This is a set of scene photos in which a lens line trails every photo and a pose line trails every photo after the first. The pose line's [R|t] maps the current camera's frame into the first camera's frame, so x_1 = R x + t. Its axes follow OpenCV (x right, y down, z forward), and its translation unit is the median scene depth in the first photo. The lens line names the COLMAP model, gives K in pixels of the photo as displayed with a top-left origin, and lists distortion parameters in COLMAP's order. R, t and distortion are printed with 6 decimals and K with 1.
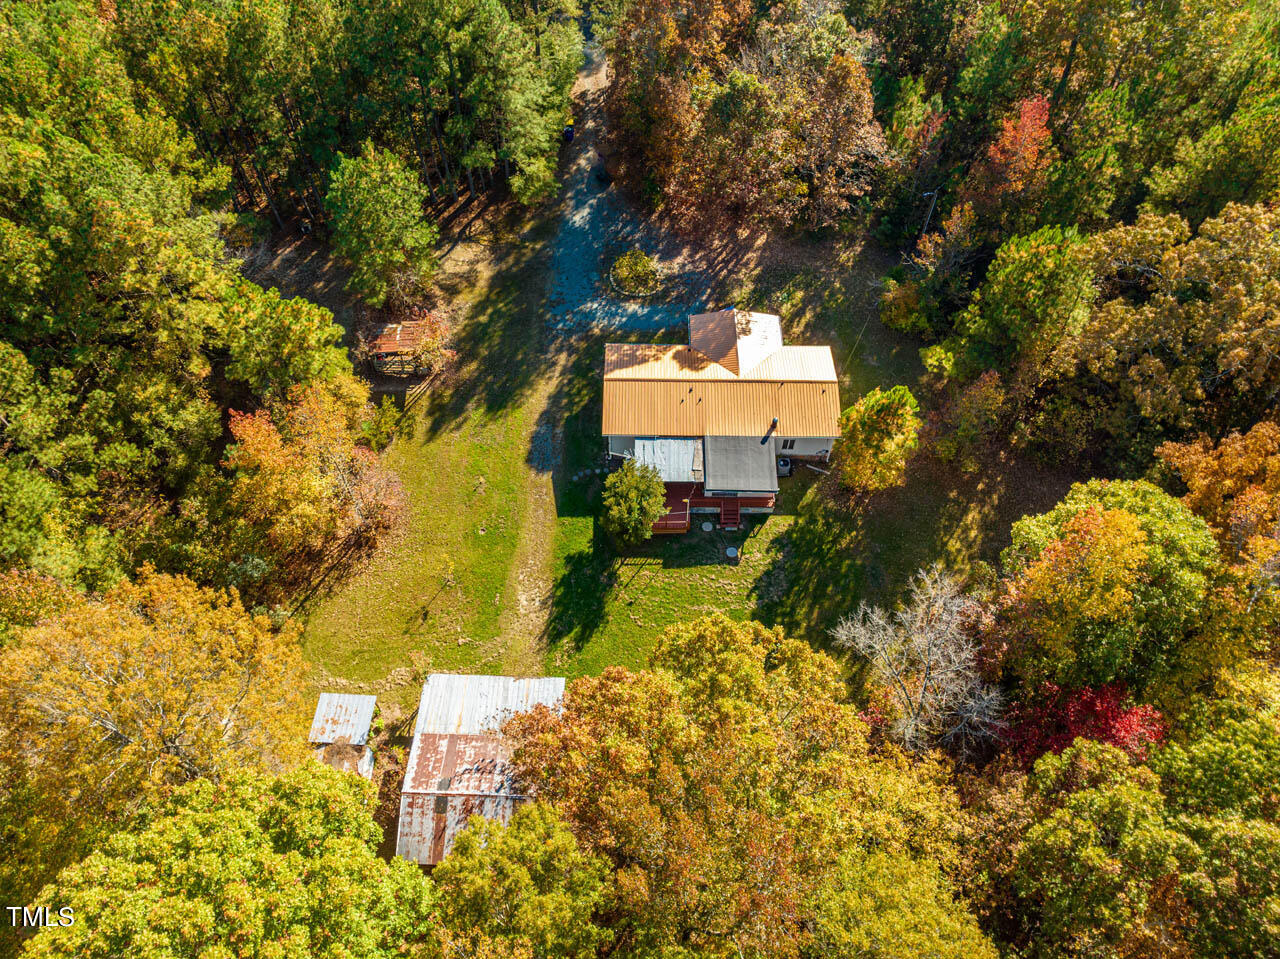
lens RADIAL K [[890.8, 0, 647.4], [0, 890.8, 488.5], [0, 0, 1]] dist [-0.037230, -0.011795]
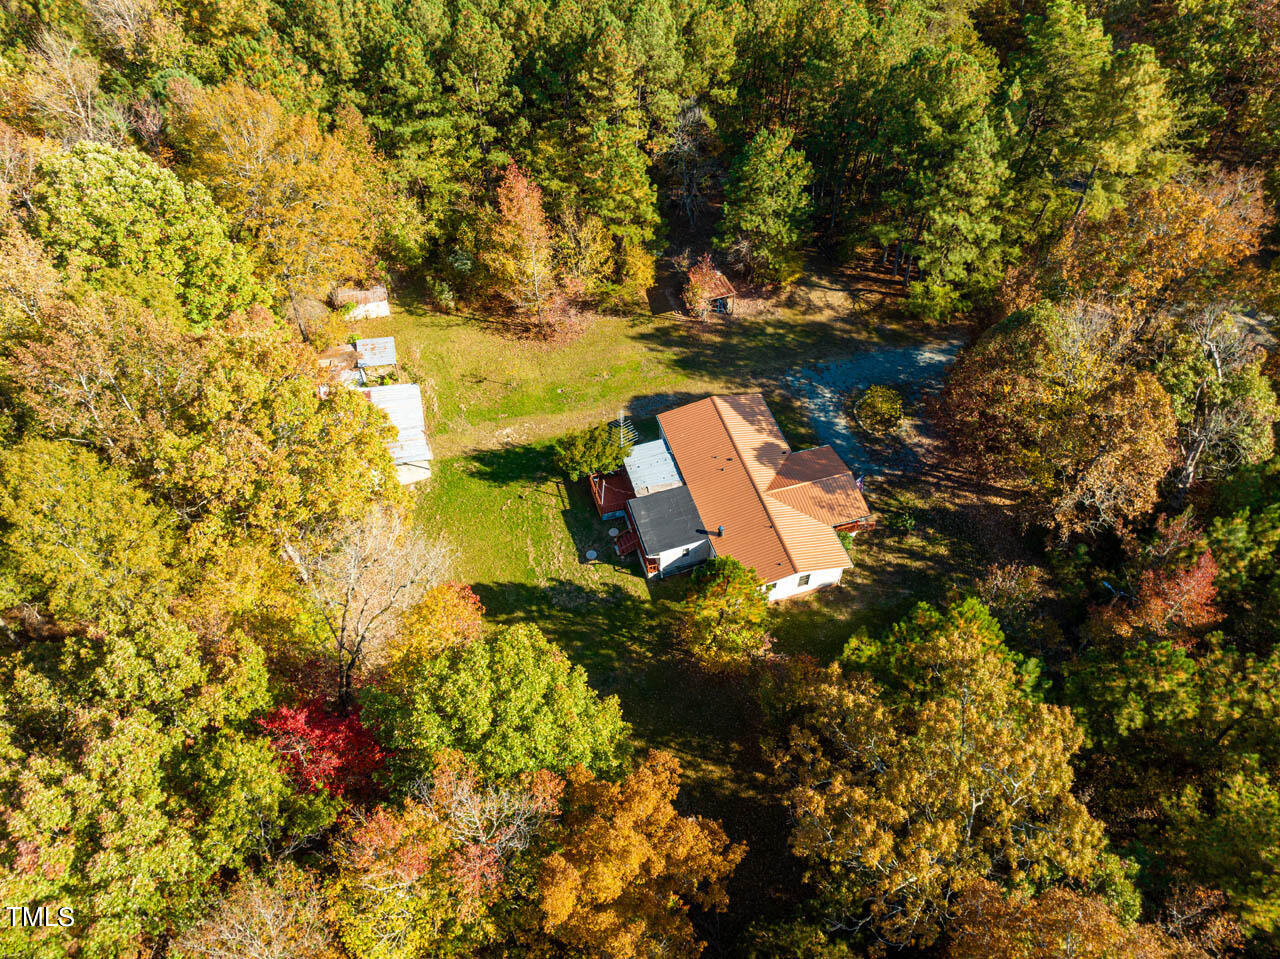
lens RADIAL K [[890.8, 0, 638.0], [0, 890.8, 482.1], [0, 0, 1]] dist [-0.037230, -0.011795]
pose [[0.286490, 0.730653, -0.619733, 0.625993], [-0.811522, 0.528893, 0.248403, -0.249023], [0.509269, 0.431762, 0.744464, 0.197453]]
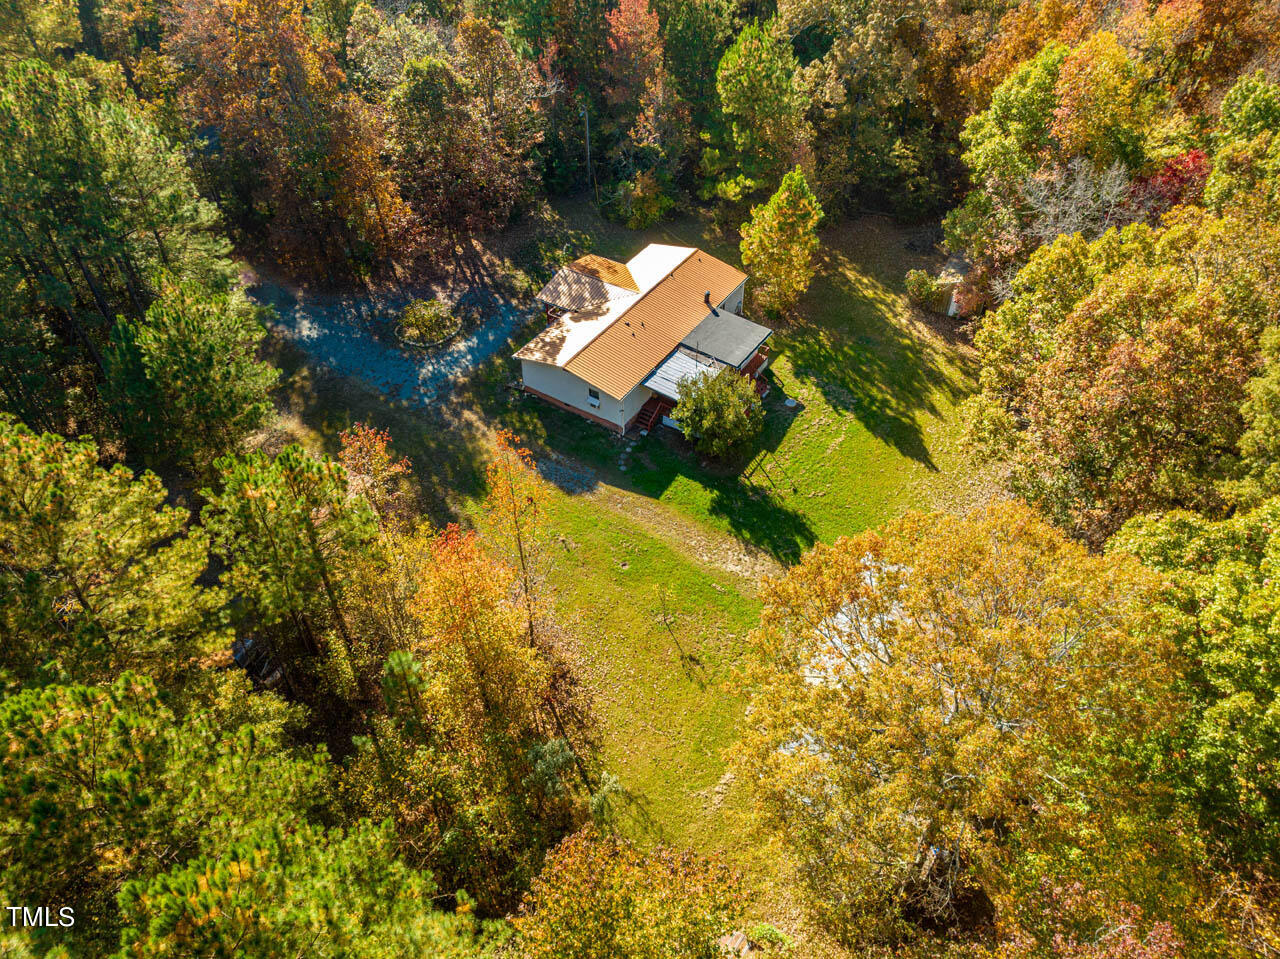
lens RADIAL K [[890.8, 0, 651.5], [0, 890.8, 478.6], [0, 0, 1]] dist [-0.037230, -0.011795]
pose [[0.533396, -0.602143, 0.594064, -0.556222], [0.716358, 0.695036, 0.061288, -0.035660], [-0.449800, 0.392872, 0.802079, 0.290489]]
